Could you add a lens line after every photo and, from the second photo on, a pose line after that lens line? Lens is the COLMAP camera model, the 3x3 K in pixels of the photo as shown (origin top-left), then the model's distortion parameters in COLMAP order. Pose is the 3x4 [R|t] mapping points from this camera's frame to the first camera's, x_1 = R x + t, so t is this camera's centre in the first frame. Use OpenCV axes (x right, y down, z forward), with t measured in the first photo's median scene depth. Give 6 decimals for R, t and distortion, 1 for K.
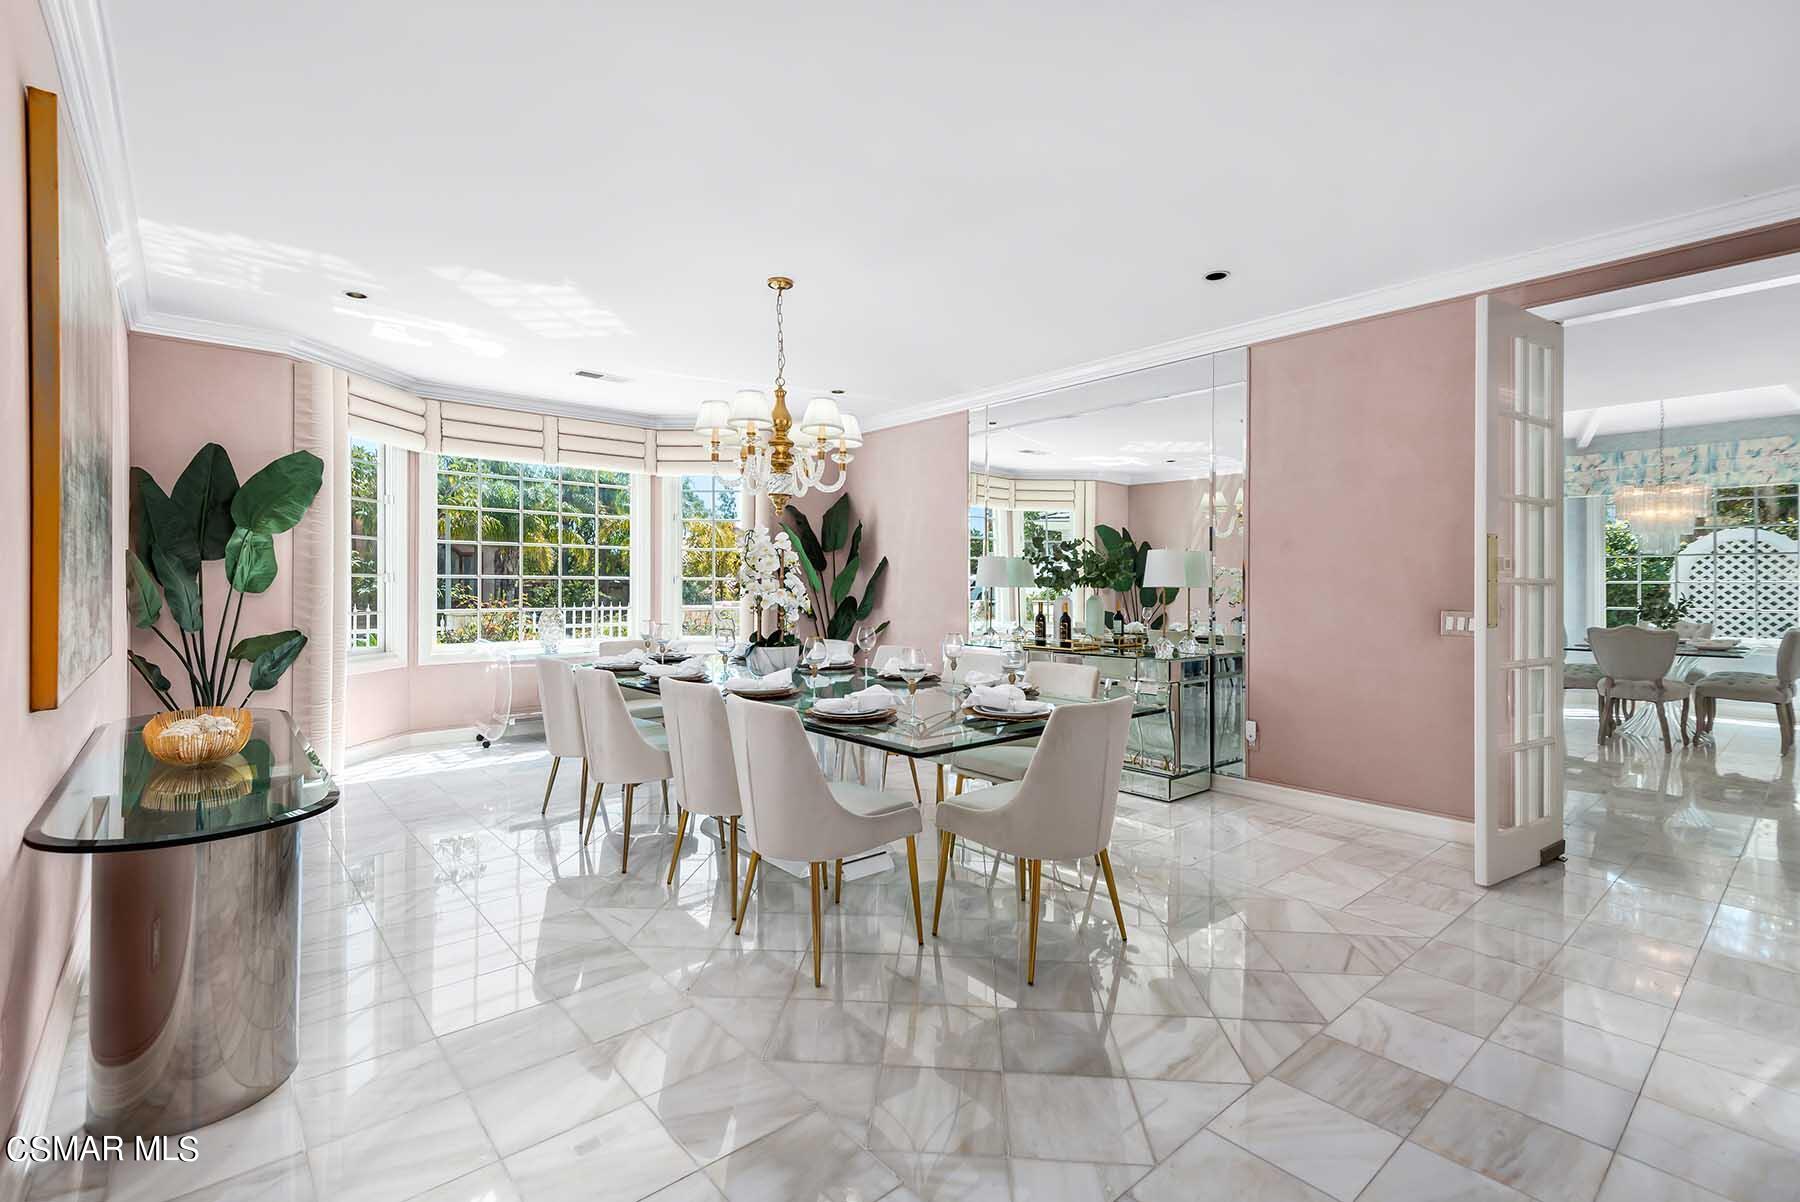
lens RADIAL K [[812.7, 0, 911.4], [0, 812.7, 593.0], [0, 0, 1]] dist [0.016992, -0.004678]
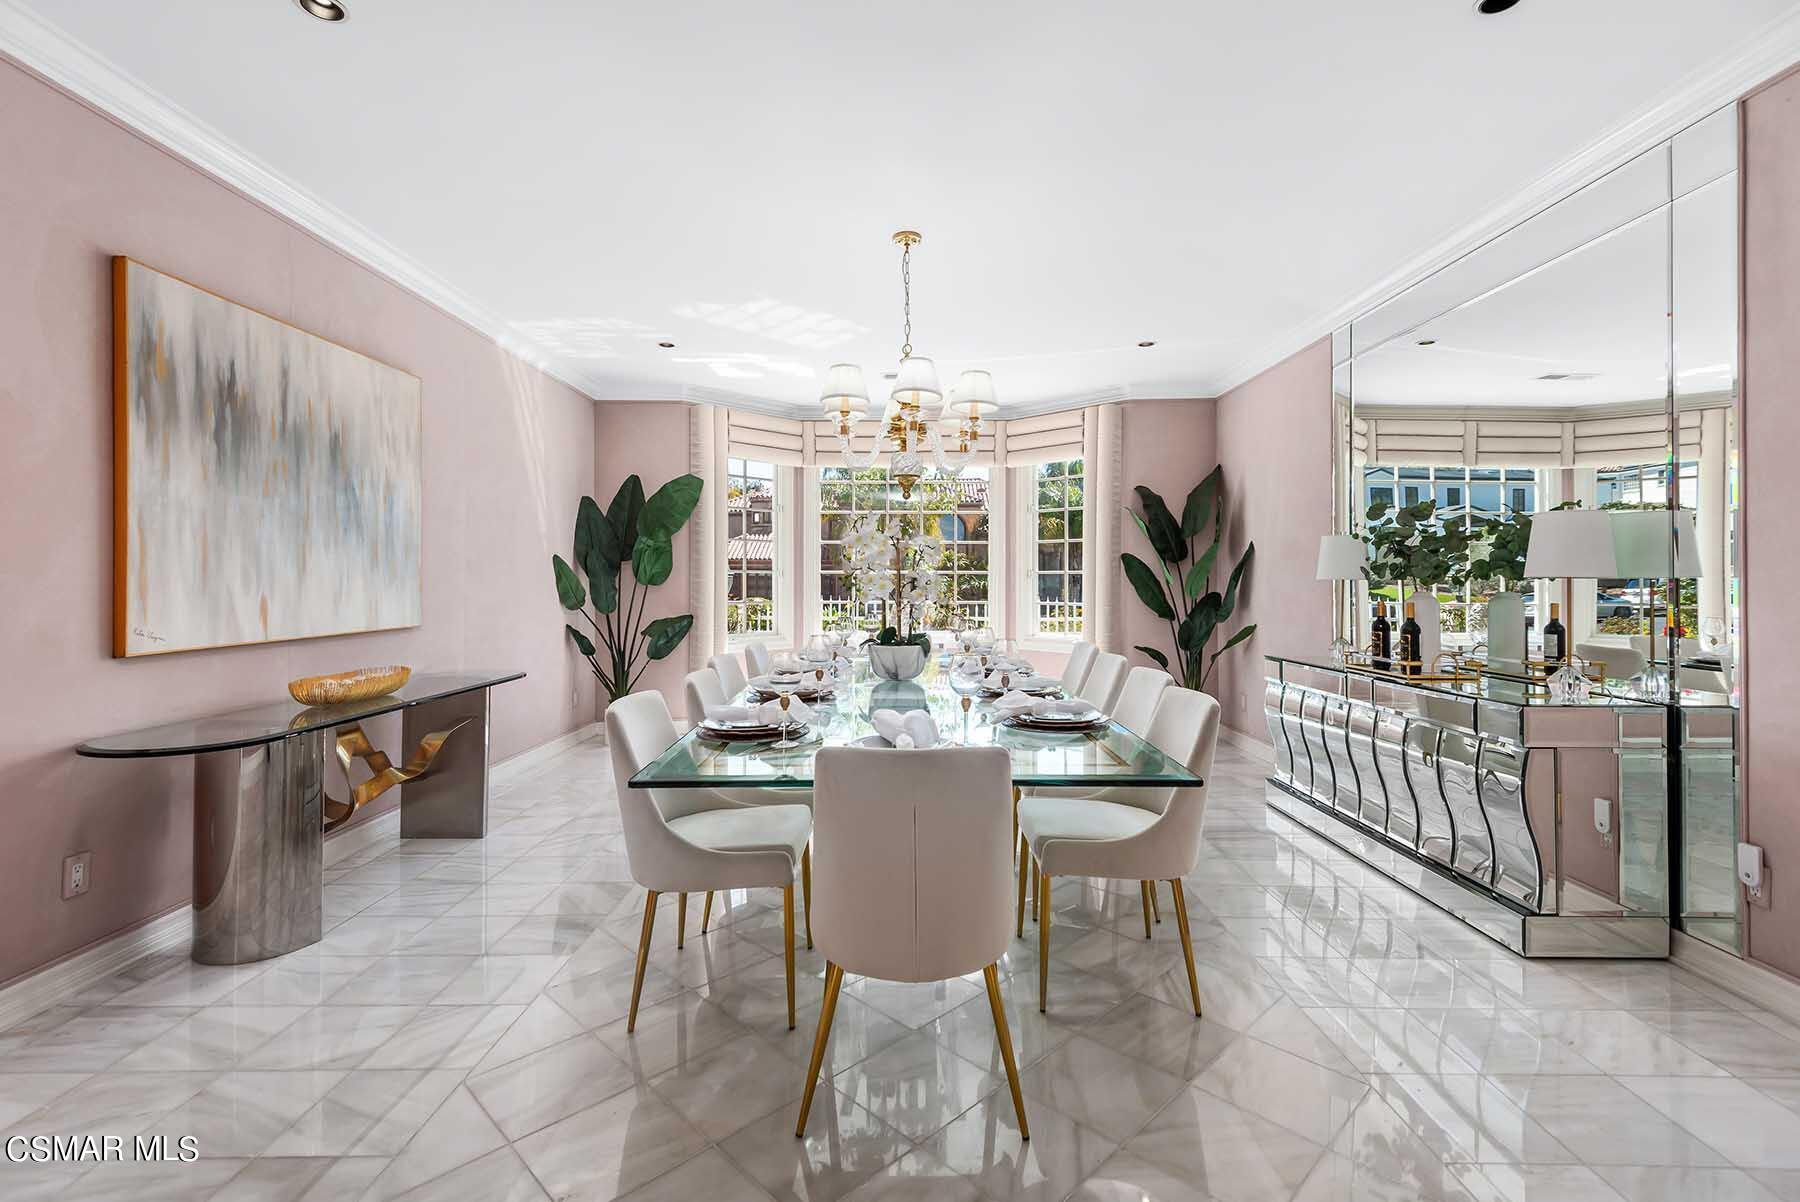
lens RADIAL K [[812.7, 0, 901.0], [0, 812.7, 587.7], [0, 0, 1]] dist [0.016992, -0.004678]
pose [[0.751453, 0.003271, -0.659779, 0.351302], [-0.004313, 0.999991, 0.000044, 0.001111], [0.659773, 0.002812, 0.751460, 0.269864]]
